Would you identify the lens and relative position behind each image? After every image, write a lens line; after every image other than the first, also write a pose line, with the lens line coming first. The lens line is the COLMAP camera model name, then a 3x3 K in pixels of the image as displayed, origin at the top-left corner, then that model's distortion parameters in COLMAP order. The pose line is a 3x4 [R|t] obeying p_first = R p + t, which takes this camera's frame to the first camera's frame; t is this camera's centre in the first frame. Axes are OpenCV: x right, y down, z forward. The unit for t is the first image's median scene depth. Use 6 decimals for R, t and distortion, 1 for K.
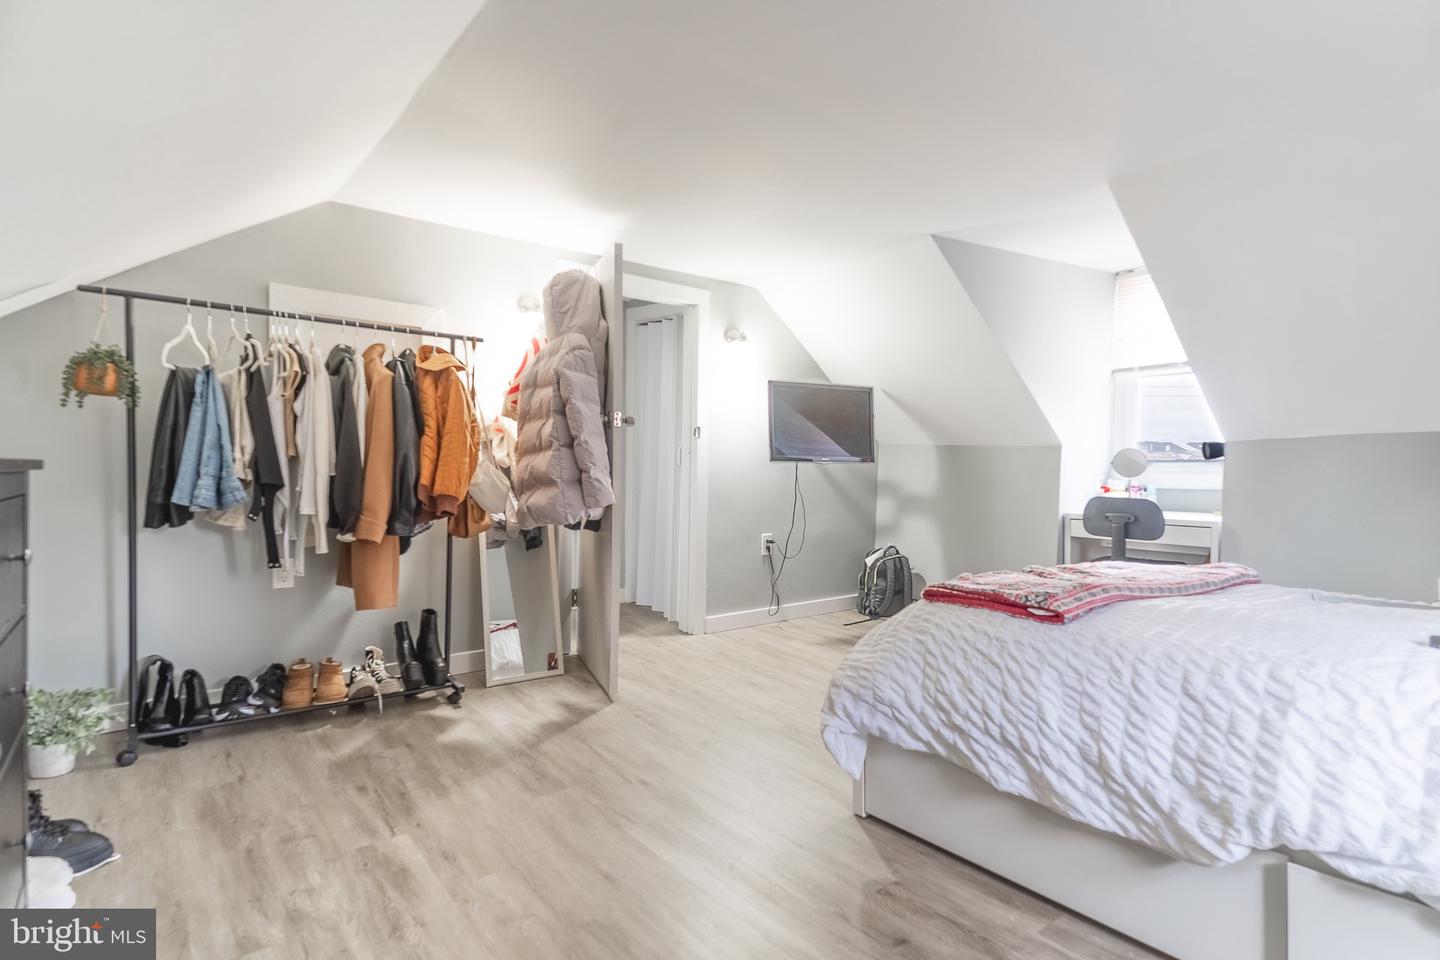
lens RADIAL K [[727.9, 0, 718.6], [0, 727.9, 477.2], [0, 0, 1]] dist [0.056850, -0.029311]
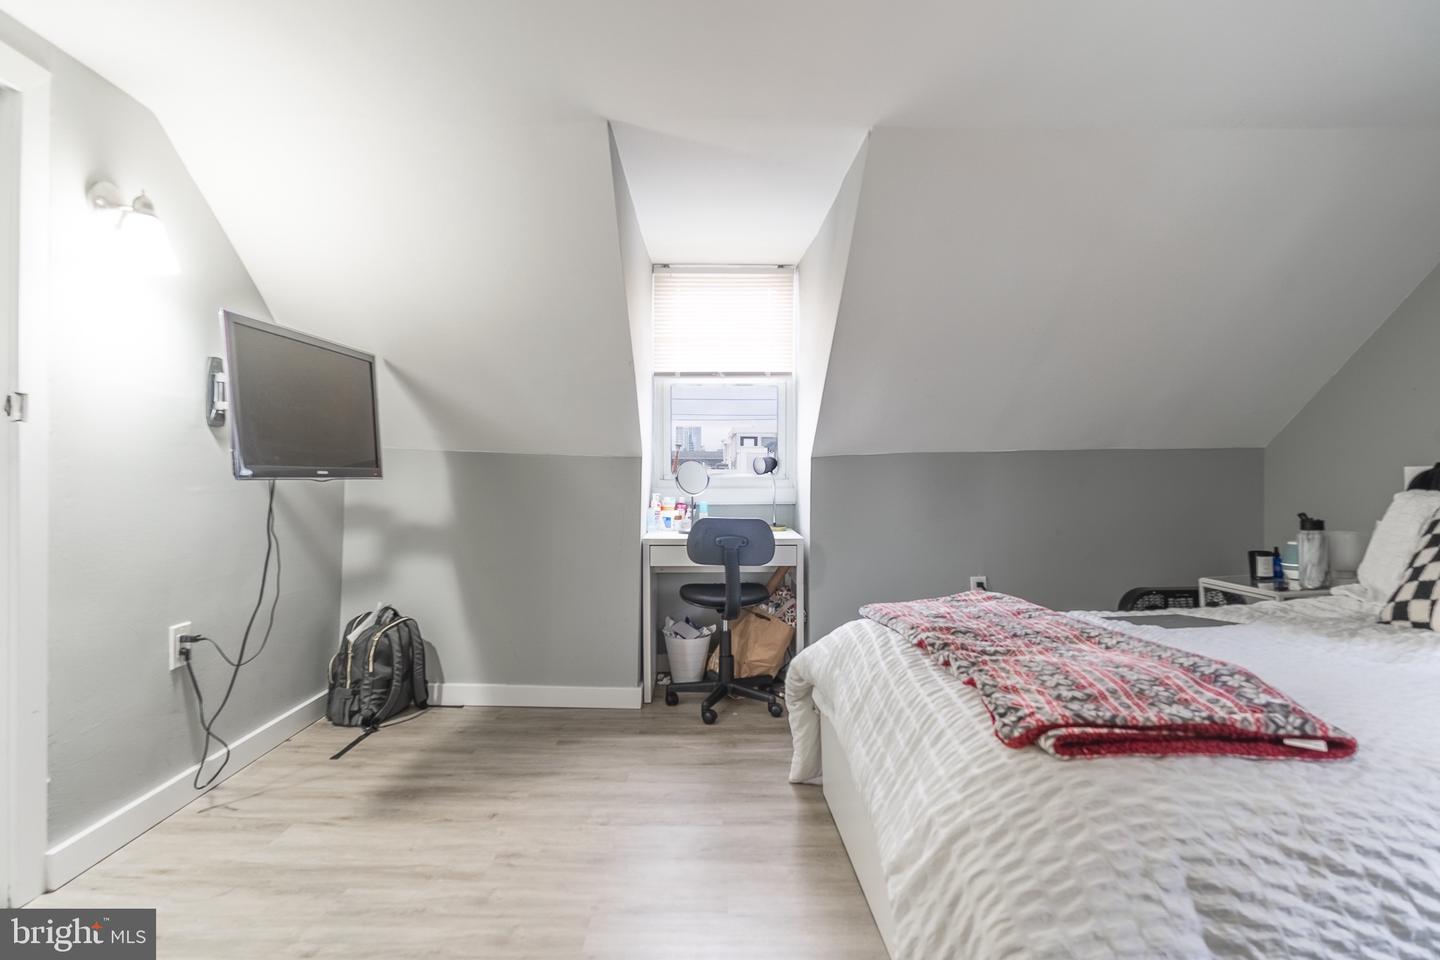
lens RADIAL K [[727.9, 0, 725.9], [0, 727.9, 480.3], [0, 0, 1]] dist [0.056850, -0.029311]
pose [[0.586649, -0.007820, 0.809803, -0.126442], [0.015636, 0.999876, -0.001671, -0.012871], [-0.809690, 0.013642, 0.586699, 0.414994]]
